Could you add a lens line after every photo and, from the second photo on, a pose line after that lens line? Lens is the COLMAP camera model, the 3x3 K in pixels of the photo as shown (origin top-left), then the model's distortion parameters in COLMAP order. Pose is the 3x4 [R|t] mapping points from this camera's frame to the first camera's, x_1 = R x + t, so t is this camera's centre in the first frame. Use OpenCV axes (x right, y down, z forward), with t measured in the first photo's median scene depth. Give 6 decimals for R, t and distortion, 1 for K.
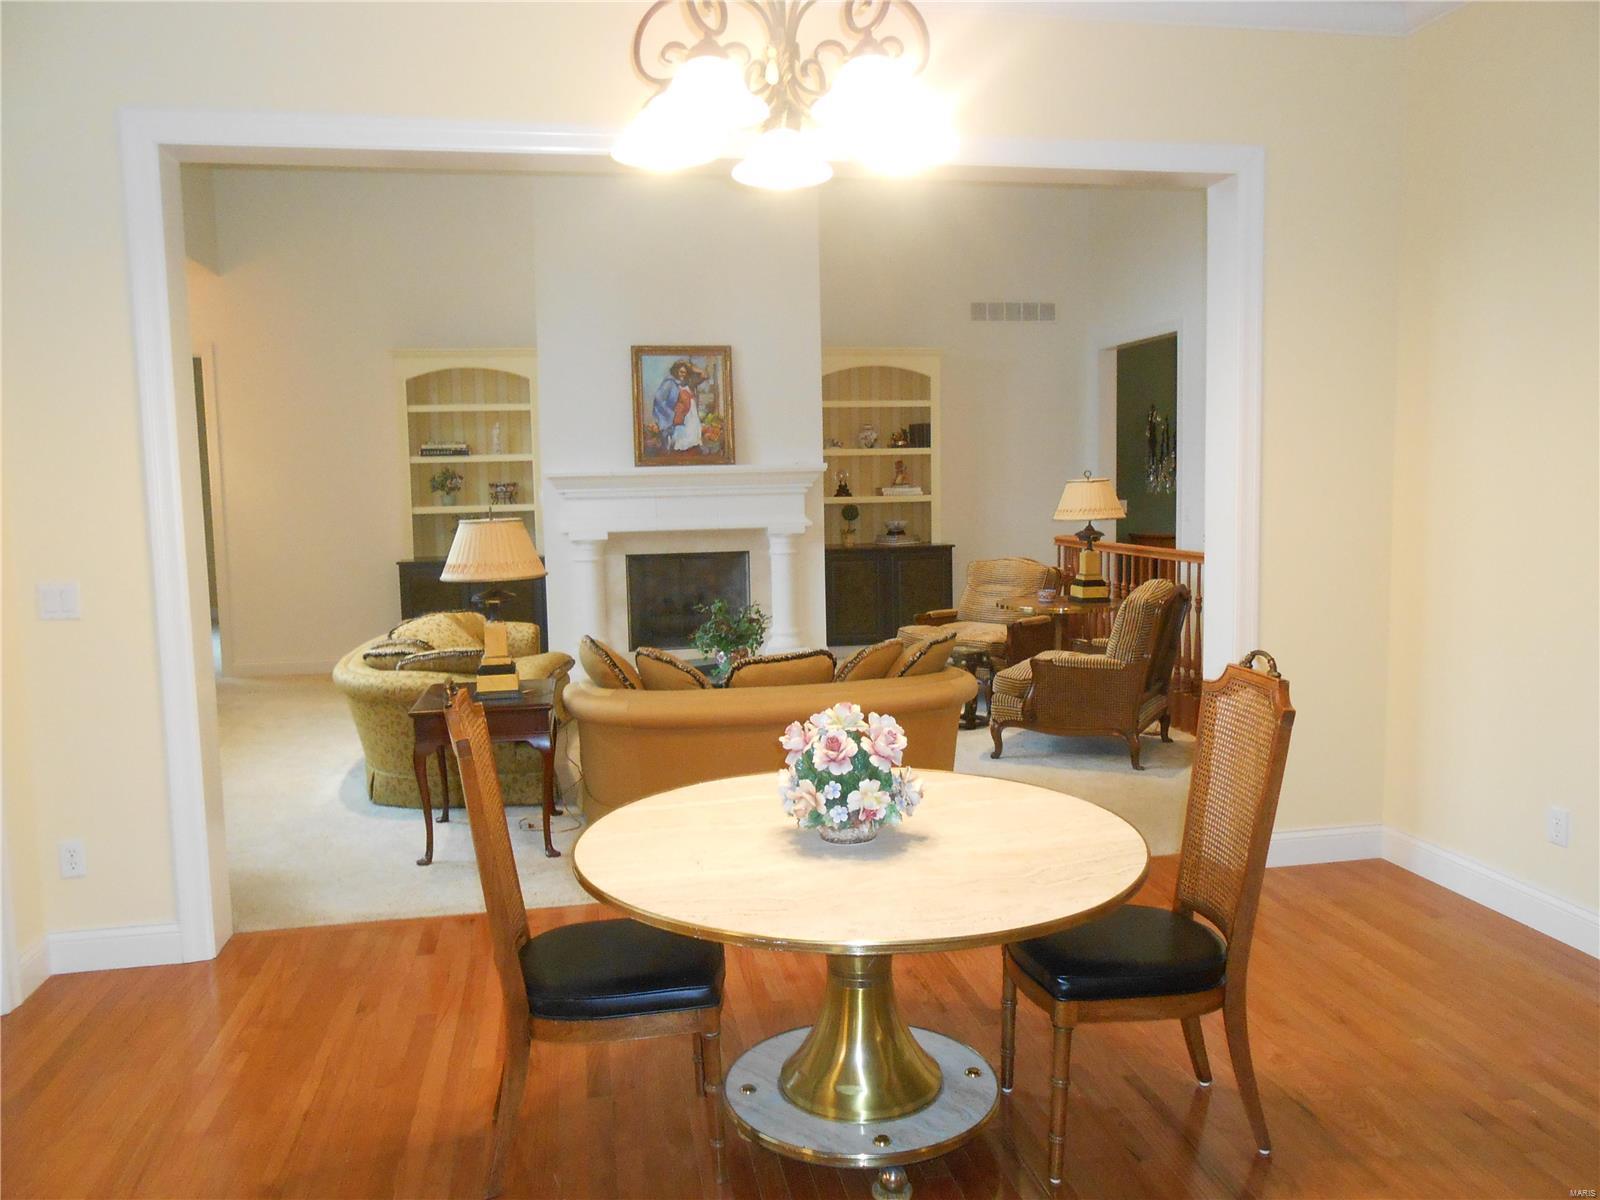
lens RADIAL K [[1239.1, 0, 800.0], [0, 1239.1, 600.0], [0, 0, 1]] dist [-0.003440, -0.000242]
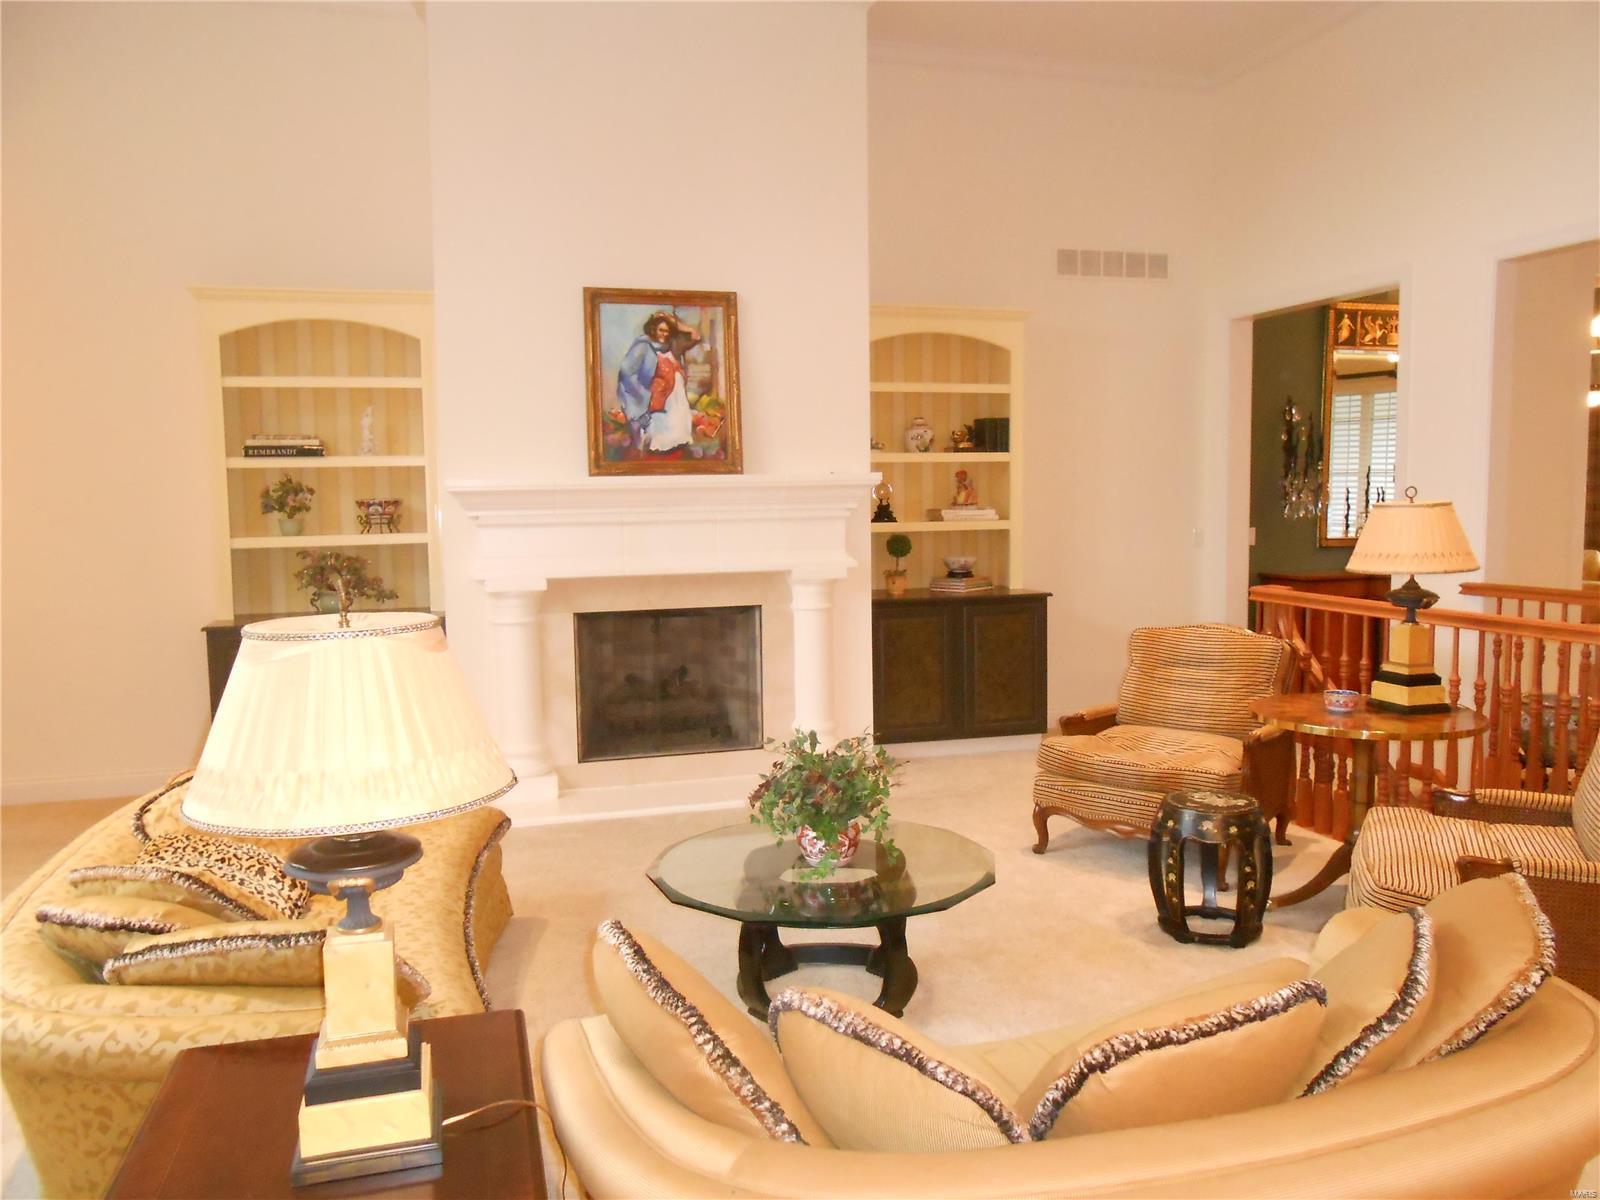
lens RADIAL K [[1247.3, 0, 800.0], [0, 1247.3, 600.0], [0, 0, 1]] dist [-0.035712, 0.069049]
pose [[0.995594, -0.001757, 0.093754, -0.083639], [0.002964, 0.999914, -0.012738, -0.034313], [-0.093724, 0.012960, 0.995514, 0.343193]]
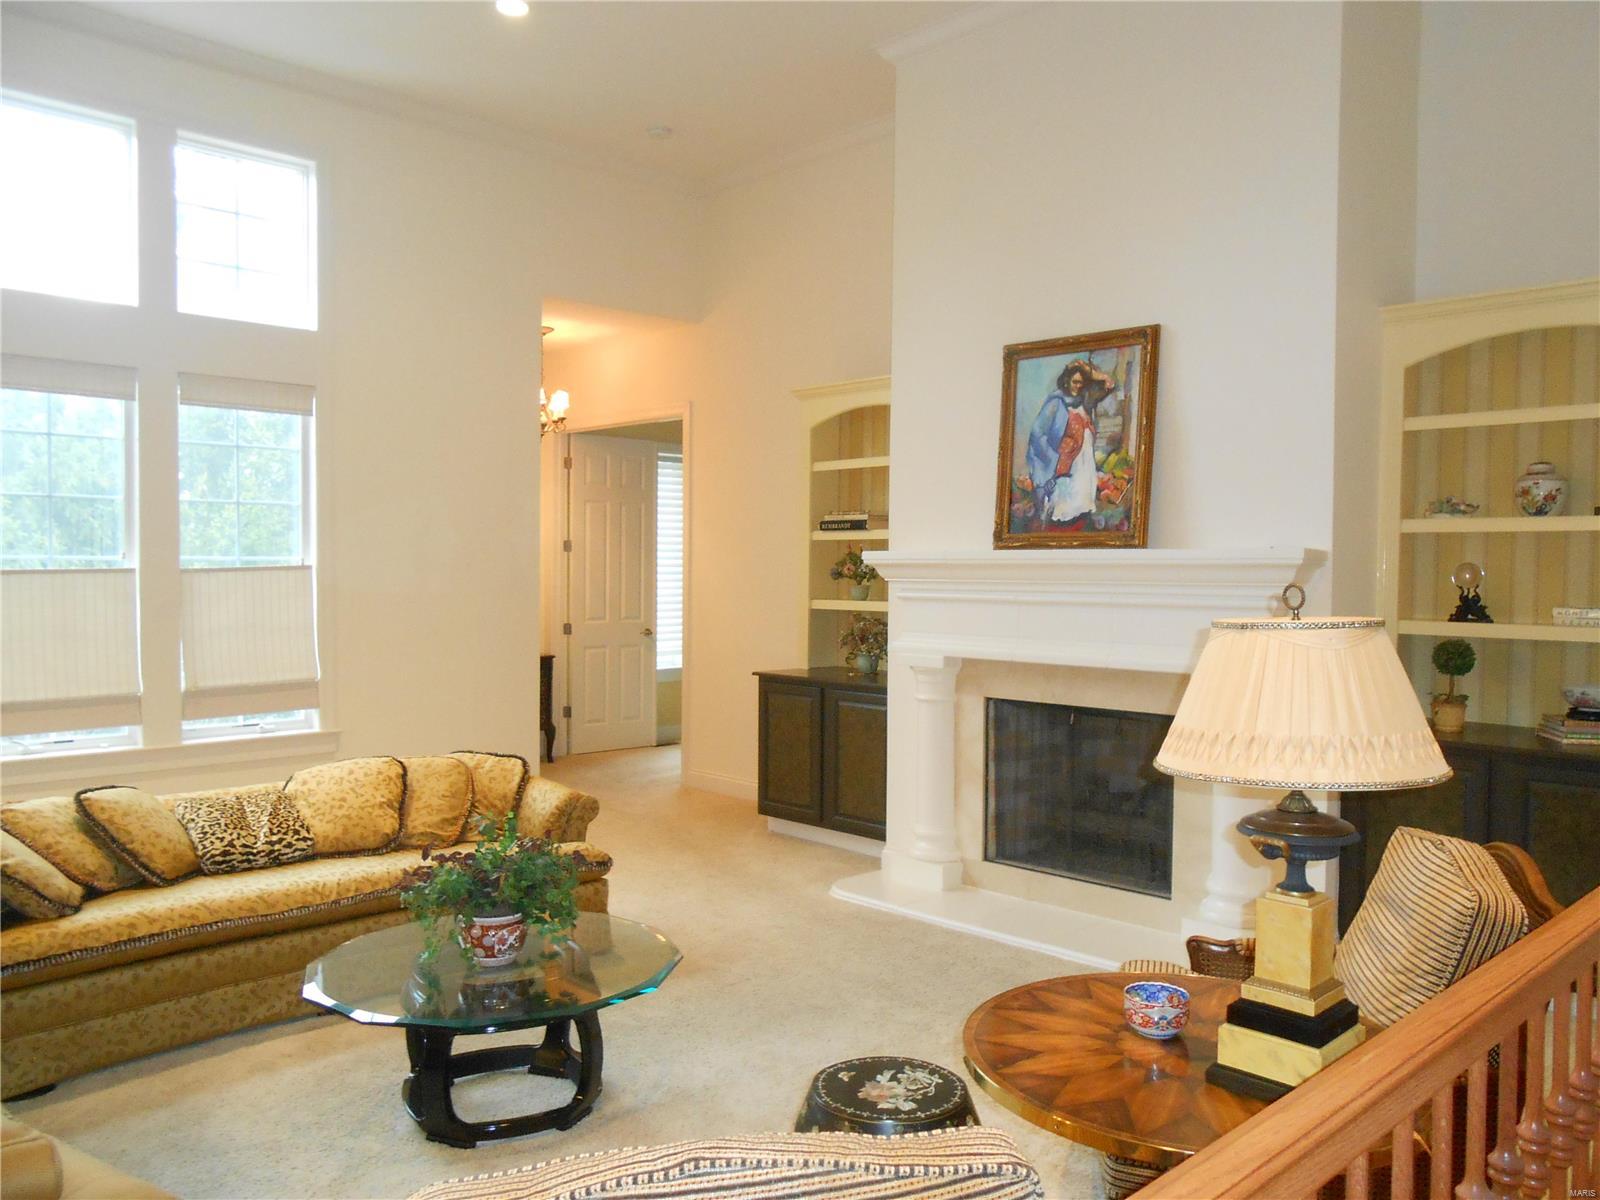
lens RADIAL K [[1247.3, 0, 800.0], [0, 1247.3, 600.0], [0, 0, 1]] dist [-0.035712, 0.069049]
pose [[0.556845, 0.048387, -0.829206, 0.301666], [-0.100056, 0.994940, -0.009134, -0.067882], [0.824568, 0.088054, 0.558868, 0.585132]]
